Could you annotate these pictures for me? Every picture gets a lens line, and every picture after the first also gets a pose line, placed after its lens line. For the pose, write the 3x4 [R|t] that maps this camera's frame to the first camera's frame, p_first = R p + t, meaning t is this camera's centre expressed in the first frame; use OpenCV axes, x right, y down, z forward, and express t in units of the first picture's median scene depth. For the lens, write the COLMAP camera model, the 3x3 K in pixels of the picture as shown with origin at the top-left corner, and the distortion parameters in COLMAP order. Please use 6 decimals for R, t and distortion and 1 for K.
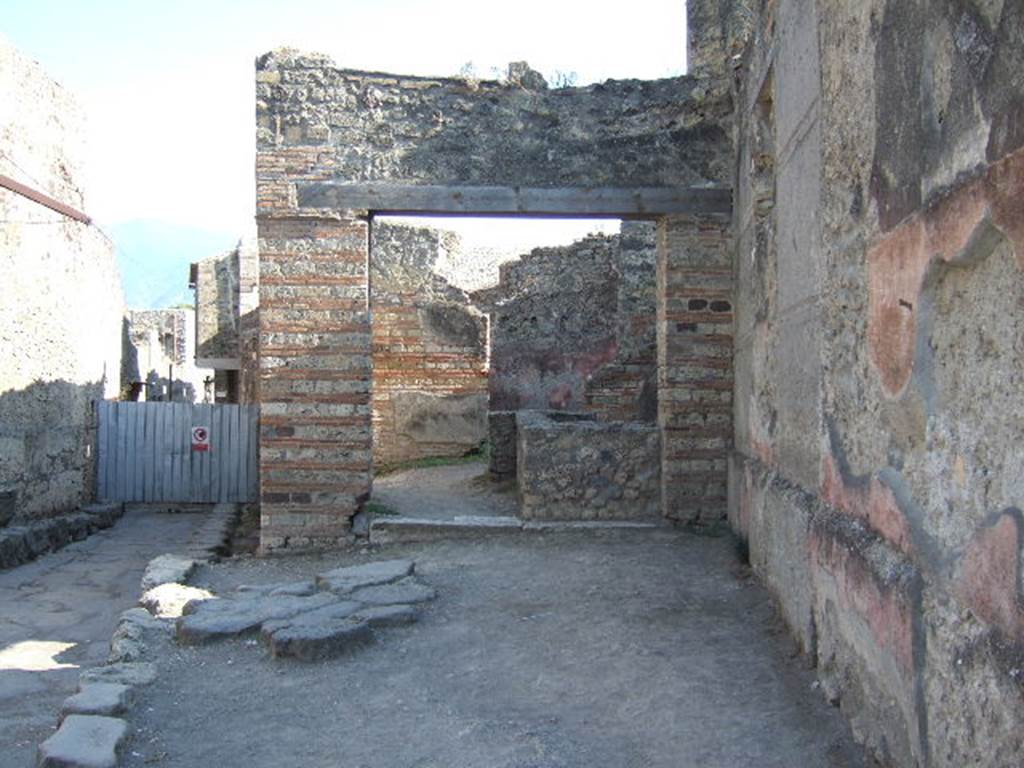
lens RADIAL K [[1078.6, 0, 512.0], [0, 1078.6, 384.0], [0, 0, 1]] dist [-0.011715, -0.011044]
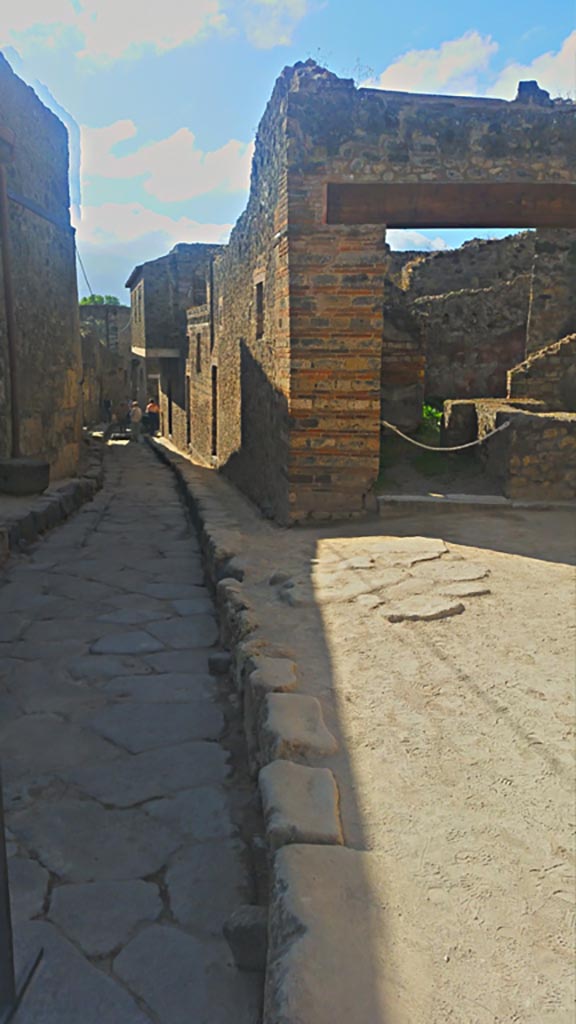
lens RADIAL K [[854.0, 0, 288.0], [0, 854.0, 512.0], [0, 0, 1]] dist [0.218352, -0.510986]
pose [[0.997667, 0.010485, -0.067452, -0.170128], [0.001125, 0.985474, 0.169824, -0.020298], [0.068253, -0.169504, 0.983163, 0.050249]]
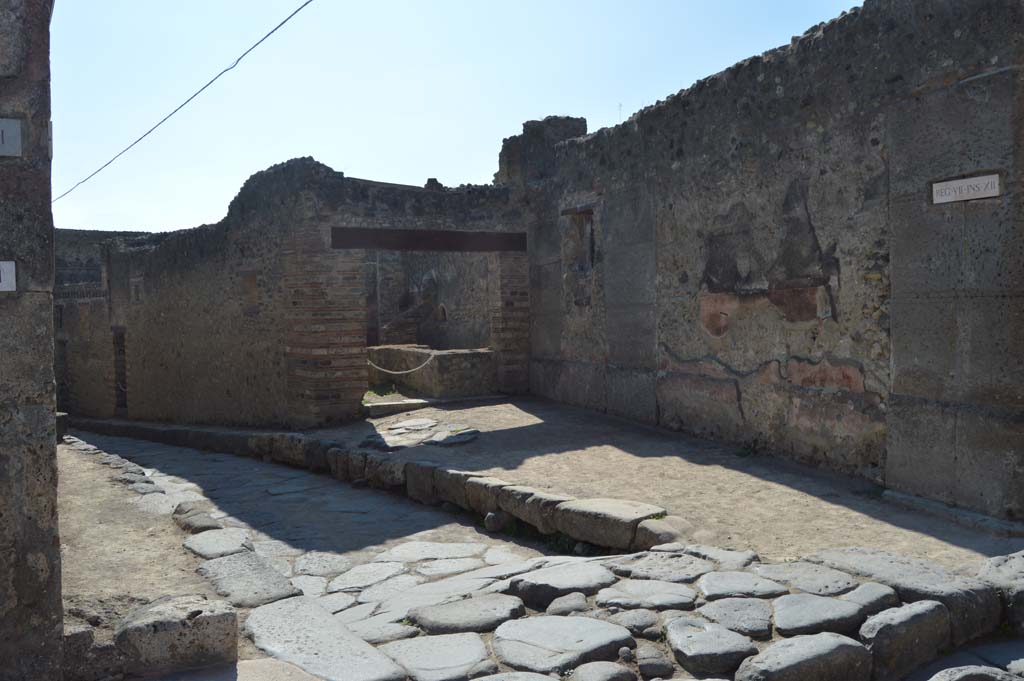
lens RADIAL K [[777.3, 0, 512.0], [0, 777.3, 340.5], [0, 0, 1]] dist [-0.061854, -0.000354]
pose [[0.886174, -0.048835, 0.460772, -0.555212], [0.035613, 0.998667, 0.037352, -0.036721], [-0.461982, -0.016691, 0.886732, -0.393398]]
